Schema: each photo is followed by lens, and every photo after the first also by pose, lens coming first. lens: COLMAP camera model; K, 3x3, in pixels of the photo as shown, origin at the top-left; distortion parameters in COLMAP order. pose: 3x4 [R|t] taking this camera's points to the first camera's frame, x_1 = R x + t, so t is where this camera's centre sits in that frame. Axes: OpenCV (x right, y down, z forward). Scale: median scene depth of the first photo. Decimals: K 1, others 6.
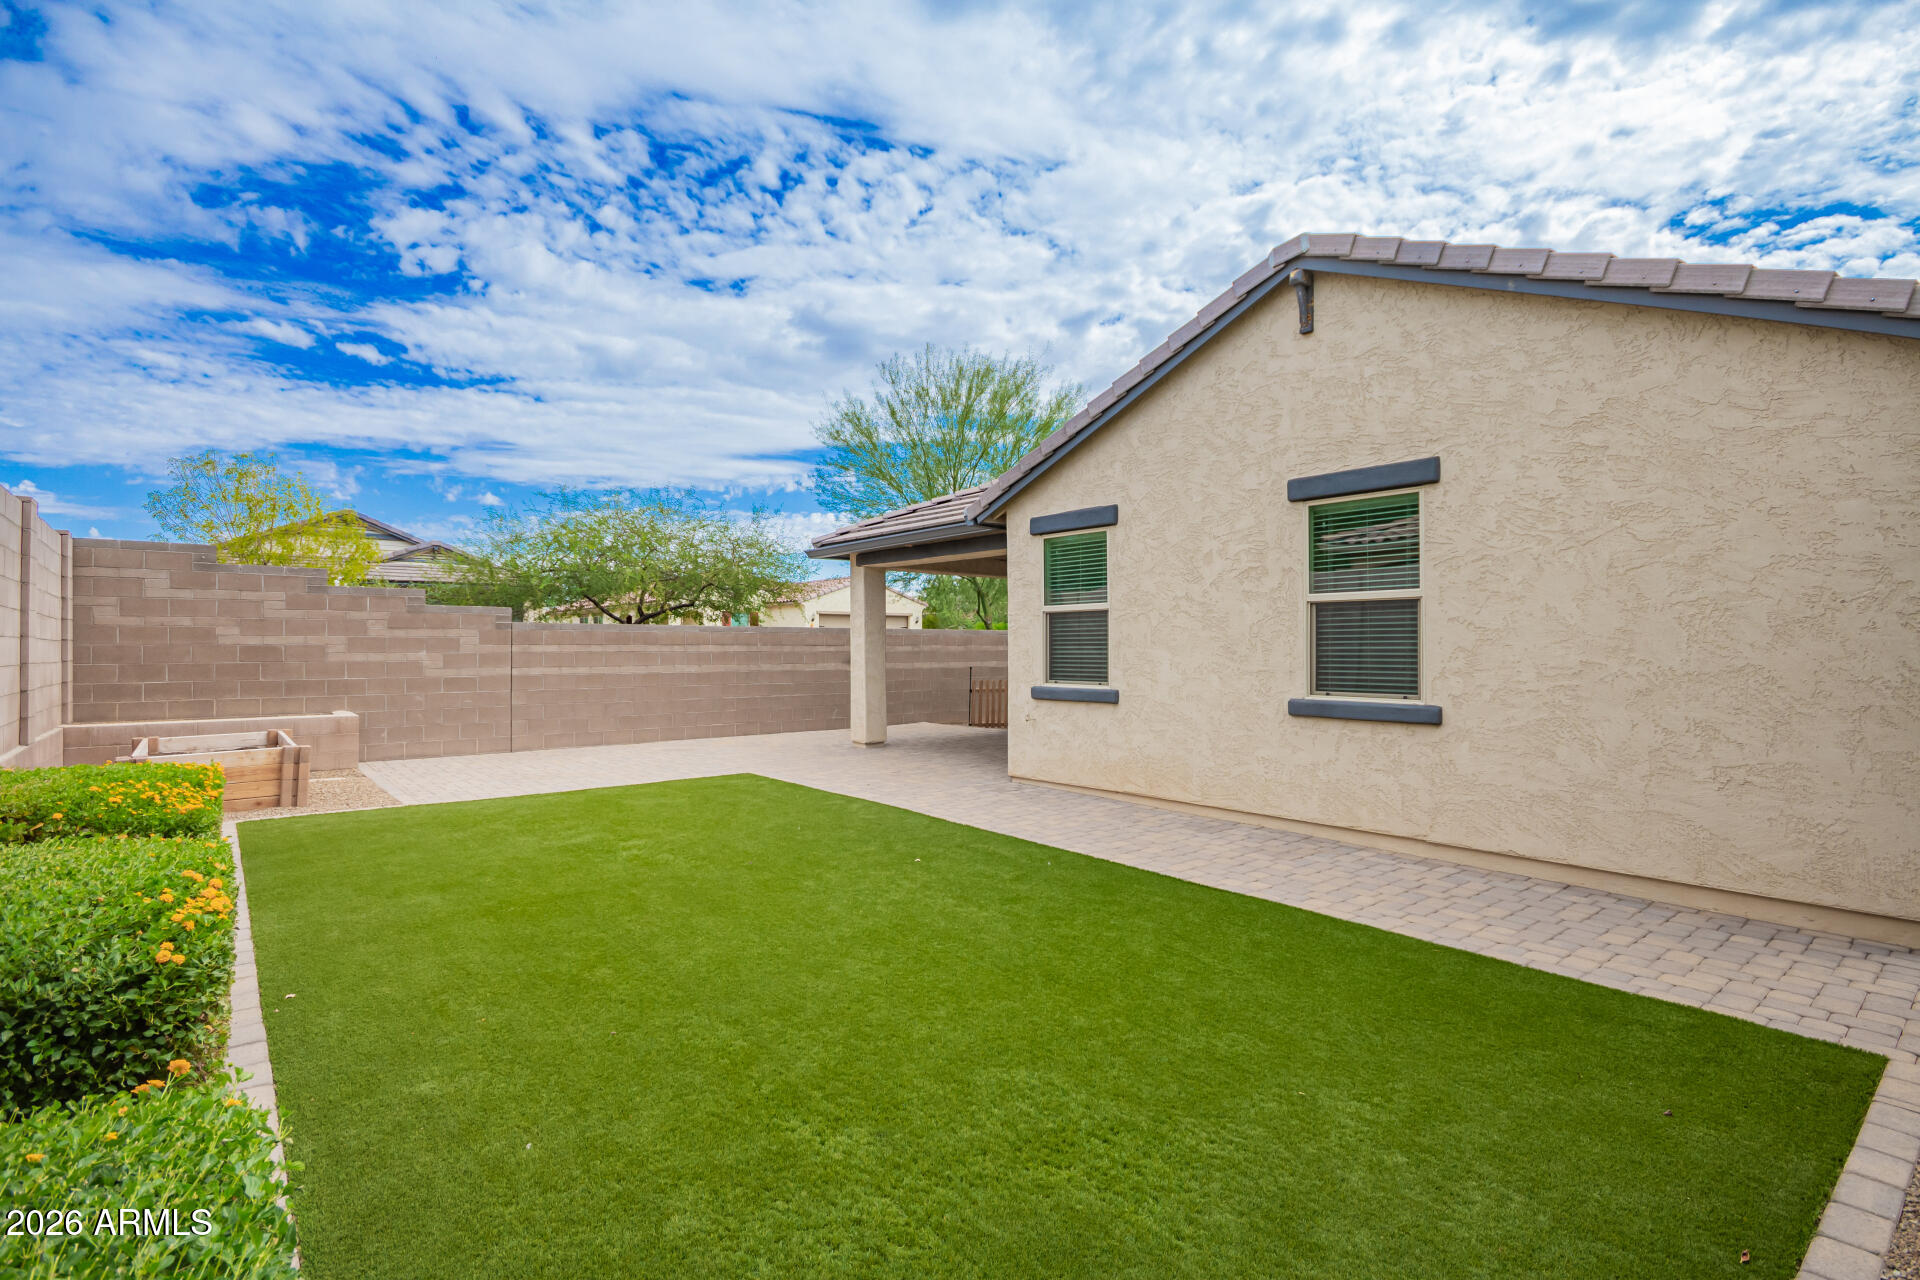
lens RADIAL K [[913.5, 0, 961.8], [0, 913.5, 634.8], [0, 0, 1]] dist [0.002068, 0.000312]
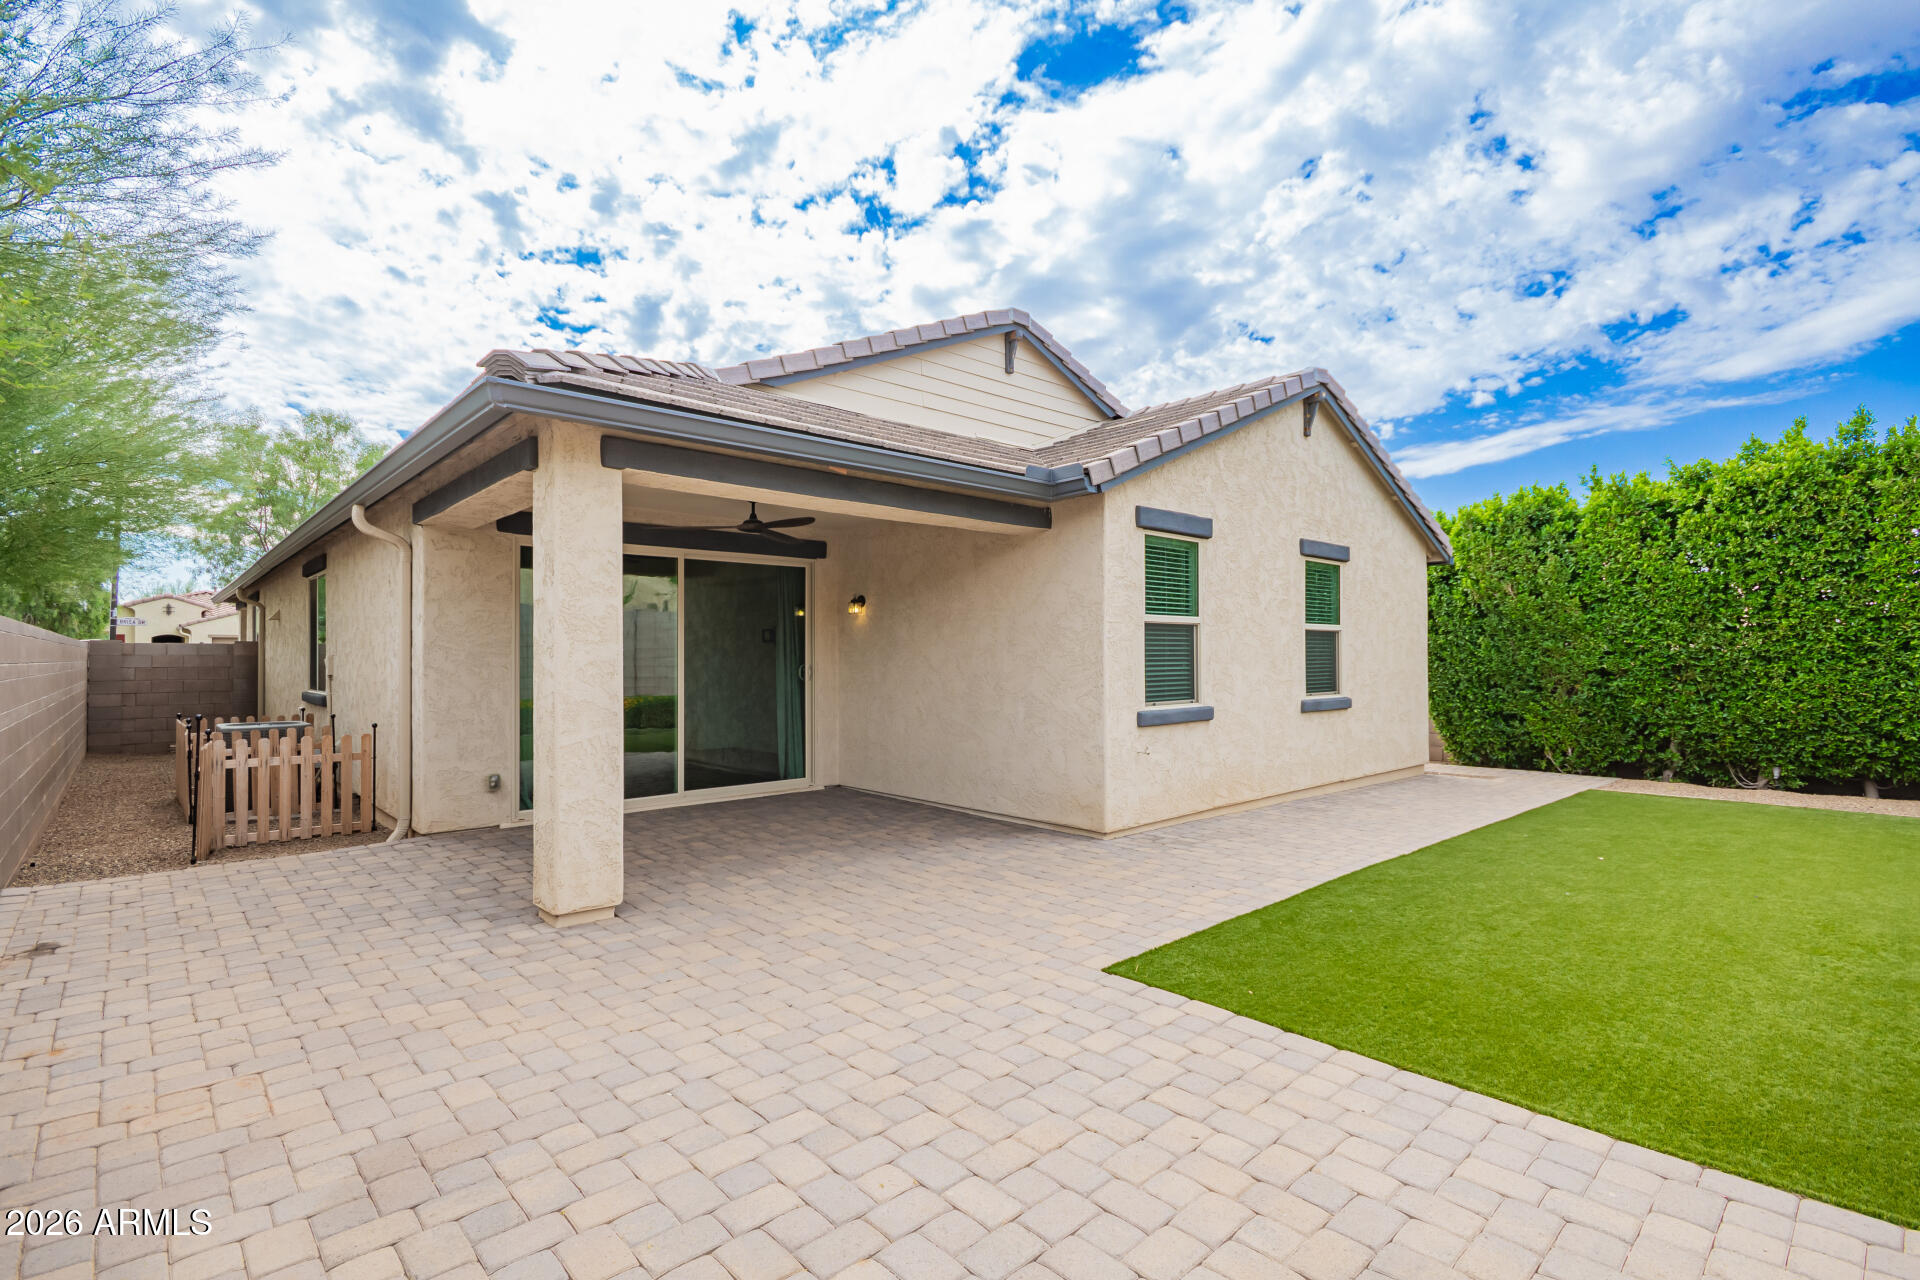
lens RADIAL K [[913.5, 0, 956.4], [0, 913.5, 653.0], [0, 0, 1]] dist [0.002068, 0.000312]
pose [[-0.048766, 0.026620, 0.998455, -0.798801], [0.005021, 0.999639, -0.026406, 0.027843], [-0.998798, 0.003726, -0.048882, 1.313558]]
